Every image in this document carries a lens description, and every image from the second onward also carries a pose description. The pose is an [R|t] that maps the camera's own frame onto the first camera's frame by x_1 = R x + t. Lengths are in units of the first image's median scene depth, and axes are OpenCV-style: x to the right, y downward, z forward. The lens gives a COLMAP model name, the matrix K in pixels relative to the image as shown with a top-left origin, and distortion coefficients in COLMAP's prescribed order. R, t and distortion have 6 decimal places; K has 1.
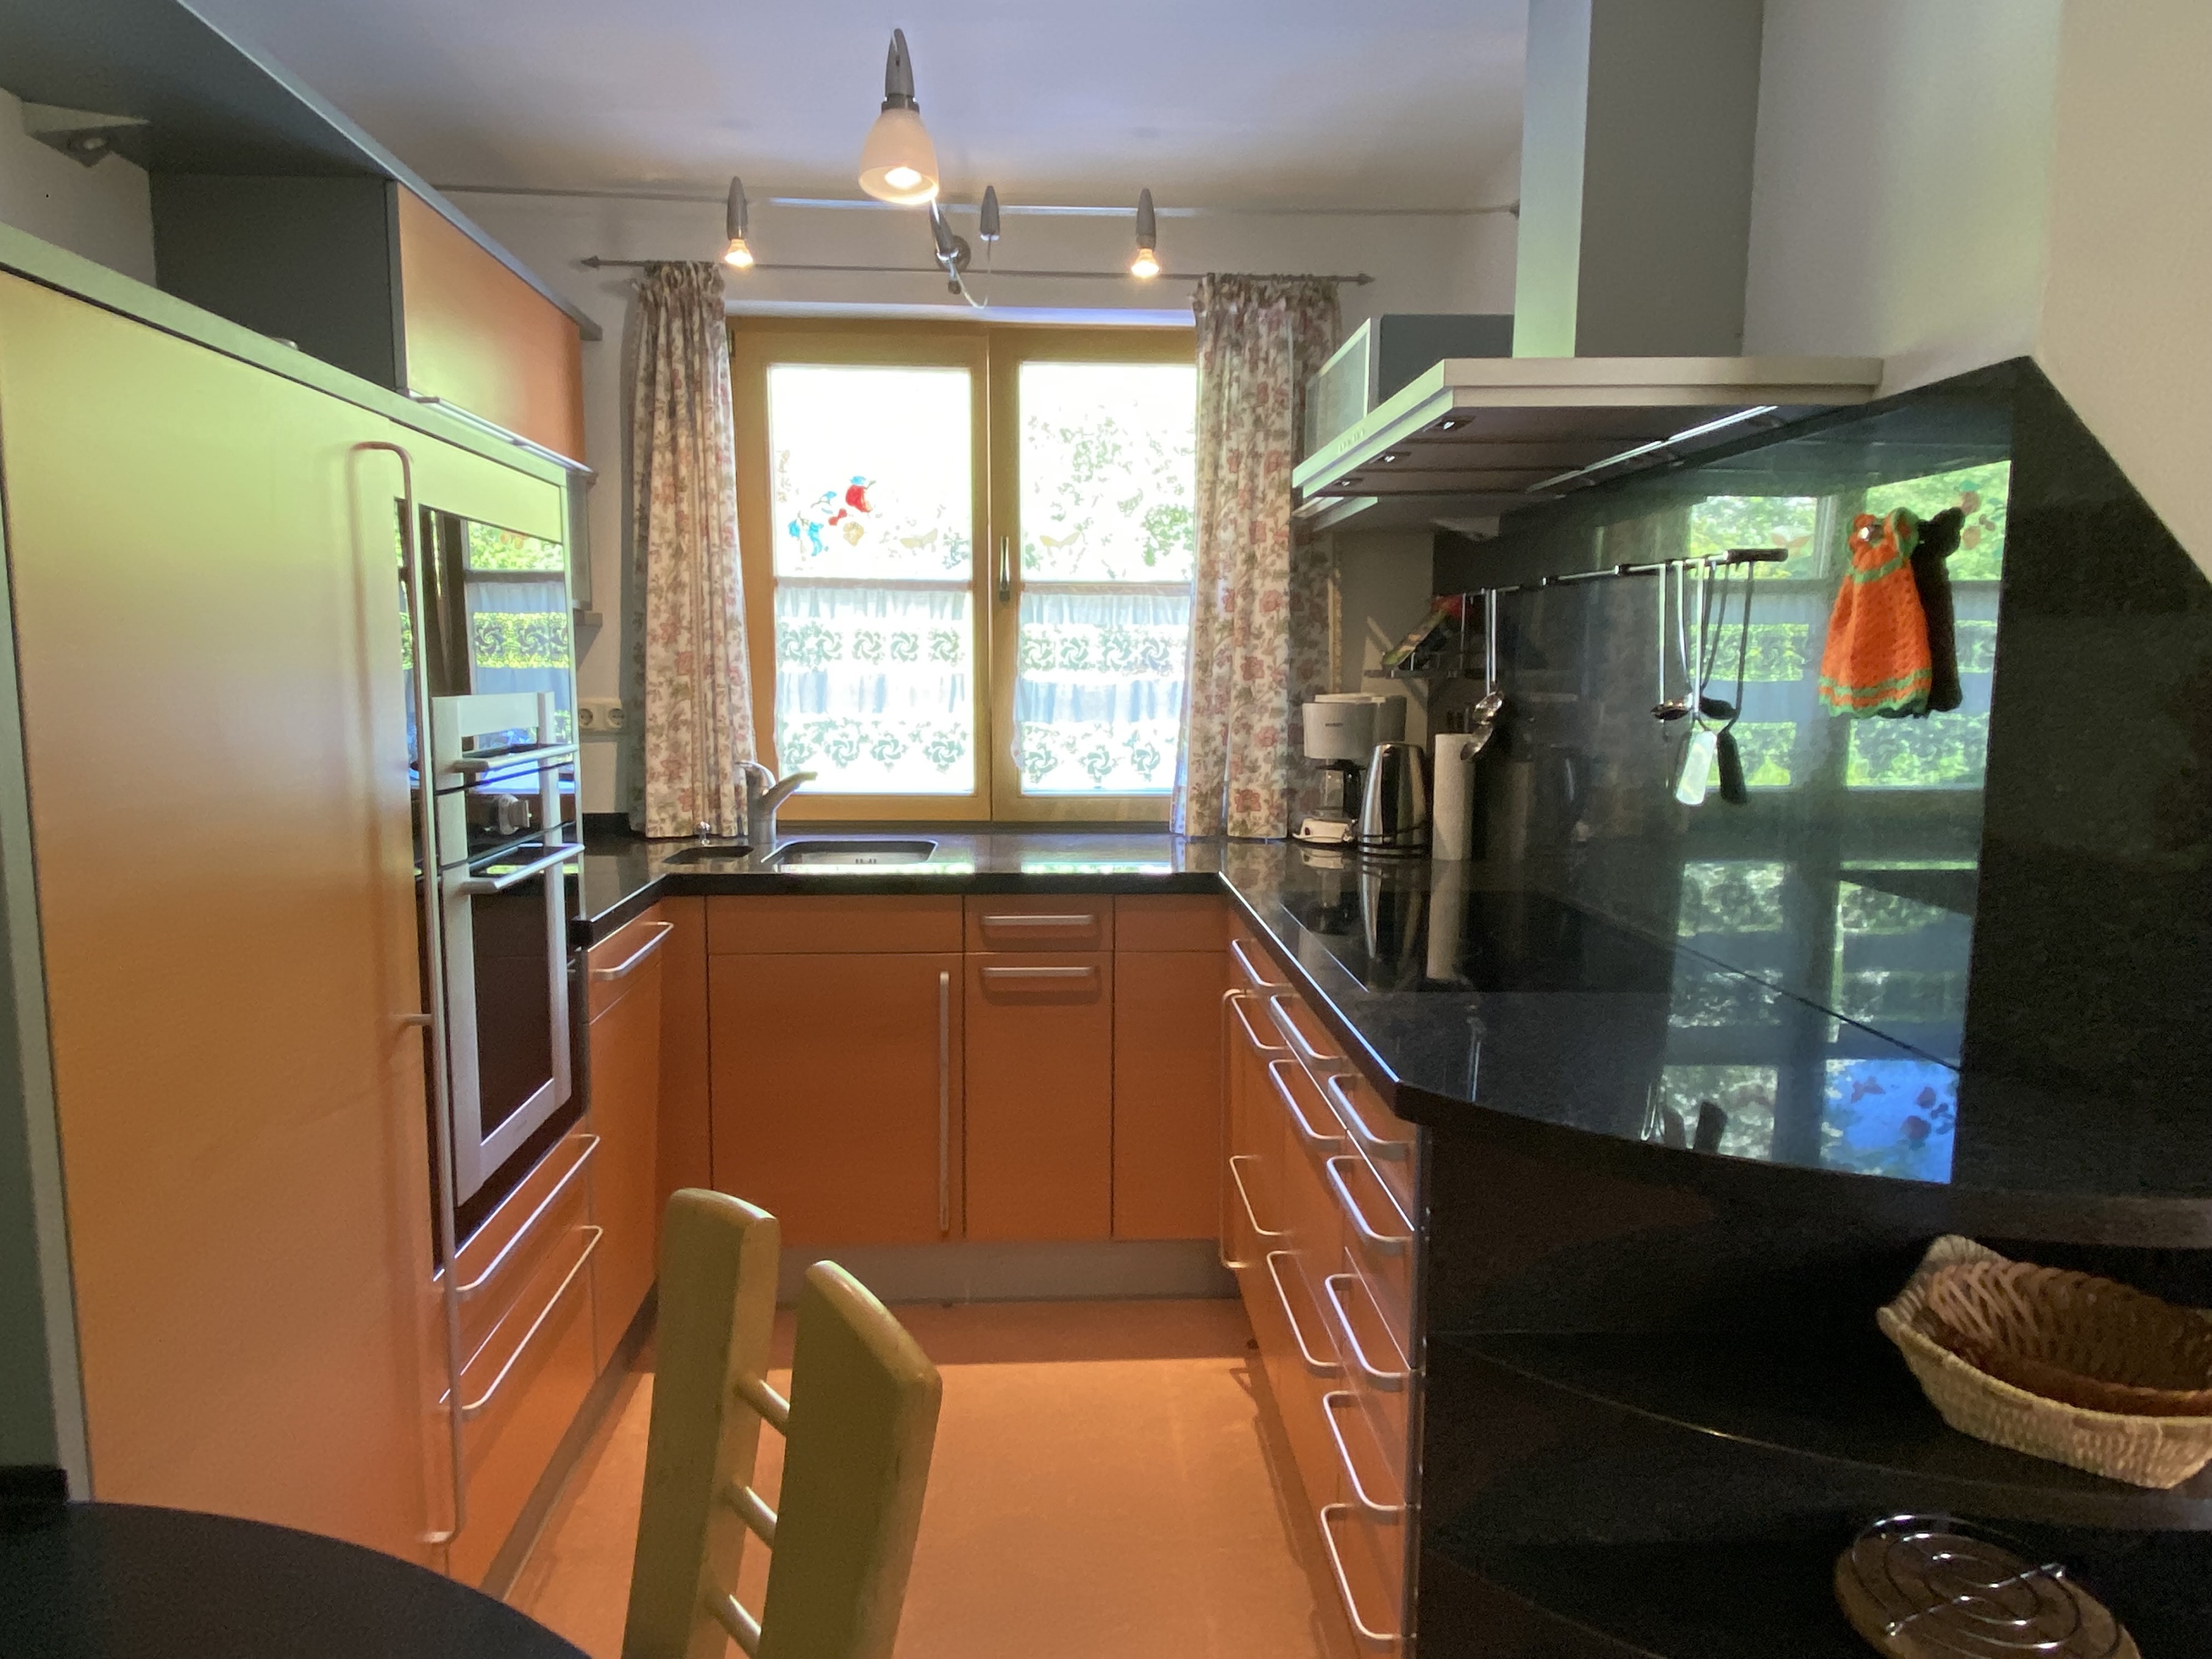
lens RADIAL K [[1369.6, 0, 1106.0], [0, 1369.6, 829.5], [0, 0, 1]] dist [0.088223, -0.056083]
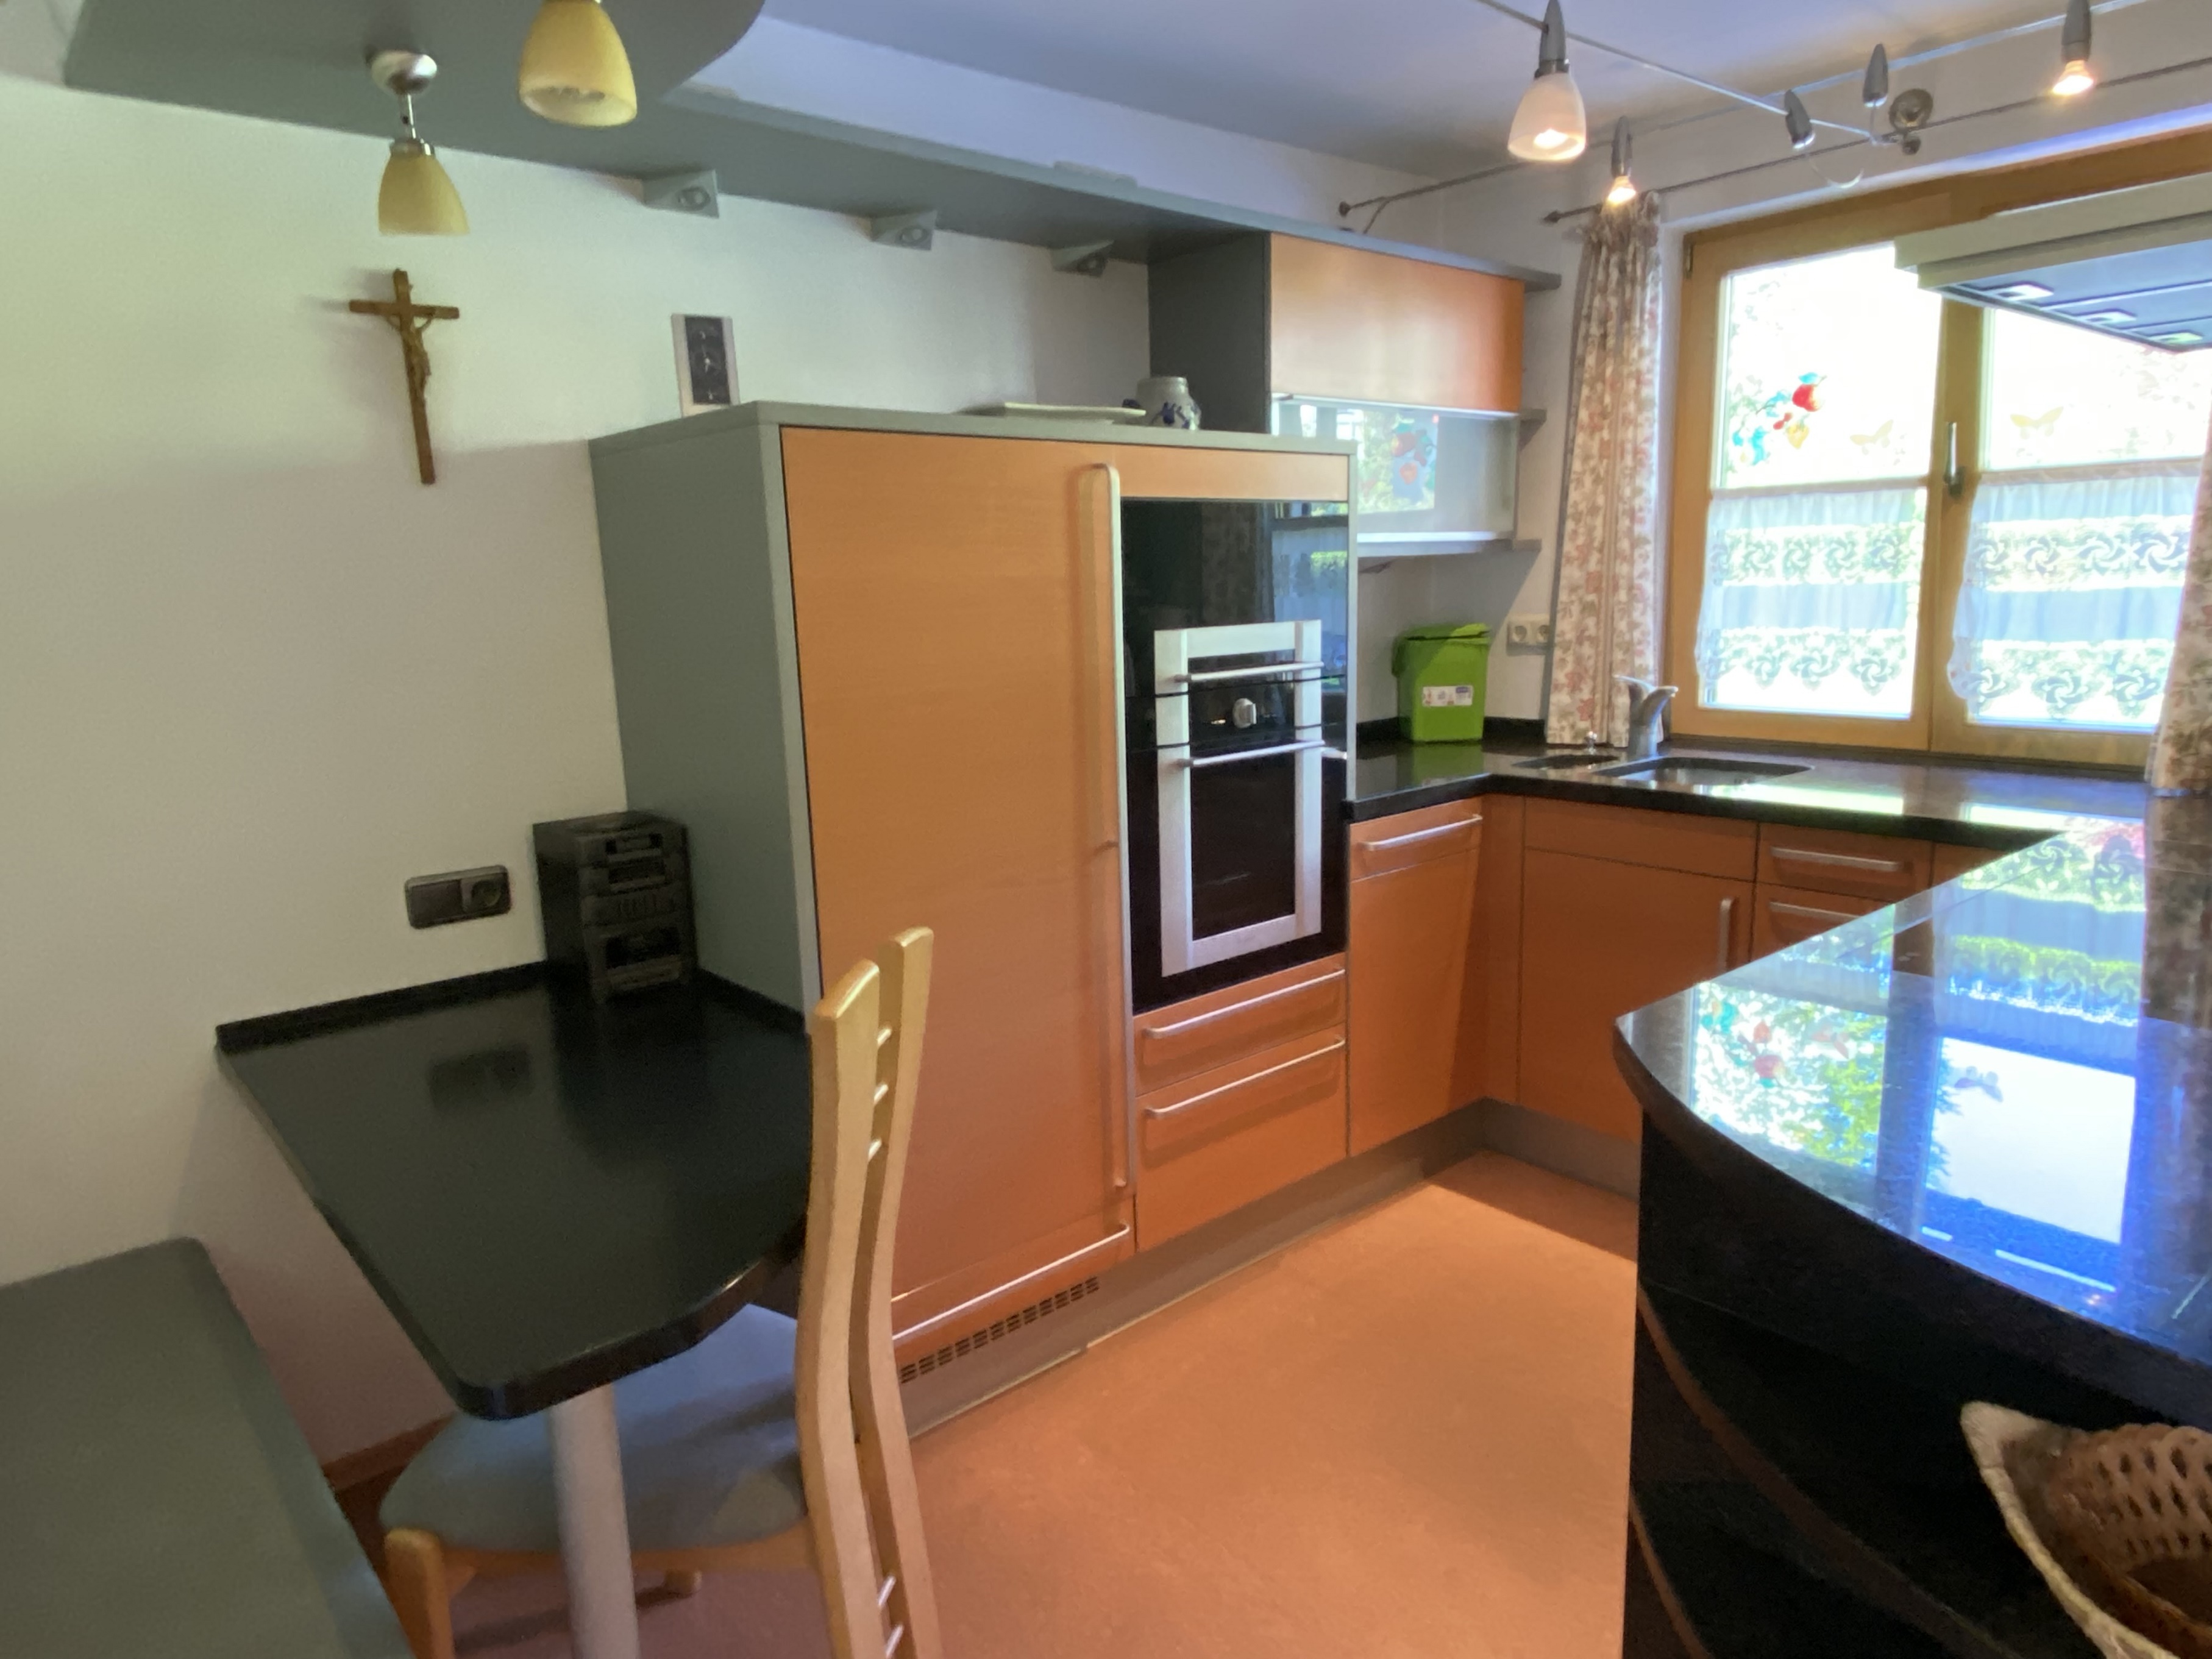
lens RADIAL K [[1369.6, 0, 1106.0], [0, 1369.6, 829.5], [0, 0, 1]] dist [0.088223, -0.056083]
pose [[0.622700, 0.121270, -0.773006, 0.315424], [-0.063186, 0.992484, 0.104803, -0.018606], [0.779906, -0.016418, 0.625682, 0.025303]]
